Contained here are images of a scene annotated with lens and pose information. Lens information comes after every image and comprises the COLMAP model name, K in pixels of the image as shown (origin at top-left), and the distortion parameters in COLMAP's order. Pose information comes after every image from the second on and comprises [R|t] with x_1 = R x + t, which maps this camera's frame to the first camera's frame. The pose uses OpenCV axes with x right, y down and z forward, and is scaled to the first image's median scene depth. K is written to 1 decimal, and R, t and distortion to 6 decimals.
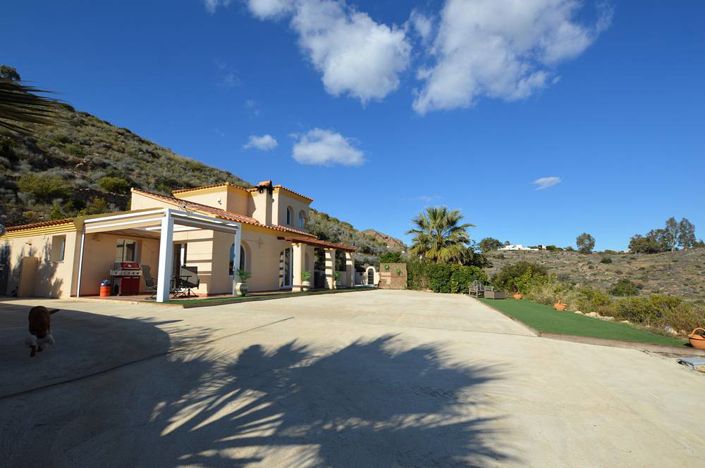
lens RADIAL K [[318.9, 0, 347.8], [0, 318.9, 235.7], [0, 0, 1]] dist [-0.041754, 0.010119]
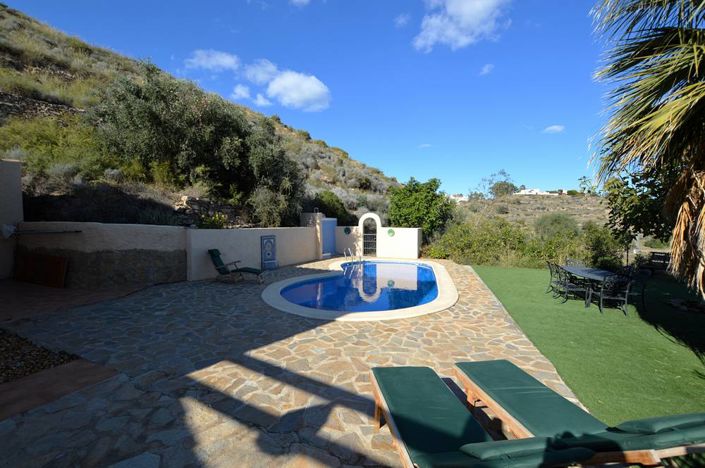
lens RADIAL K [[318.9, 0, 347.8], [0, 318.9, 235.7], [0, 0, 1]] dist [-0.041754, 0.010119]
pose [[0.999941, 0.004710, -0.009752, 0.041001], [-0.002961, 0.985055, 0.172212, 0.046422], [0.010418, -0.172173, 0.985012, 0.503473]]
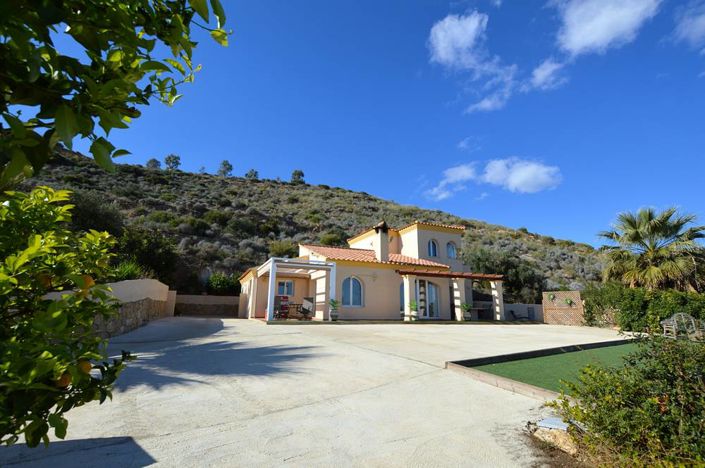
lens RADIAL K [[318.9, 0, 347.8], [0, 318.9, 235.7], [0, 0, 1]] dist [-0.041754, 0.010119]
pose [[0.735648, -0.142876, -0.662124, 0.144561], [0.068926, 0.988217, -0.136662, 0.008931], [0.673848, 0.054898, 0.736828, 0.025681]]
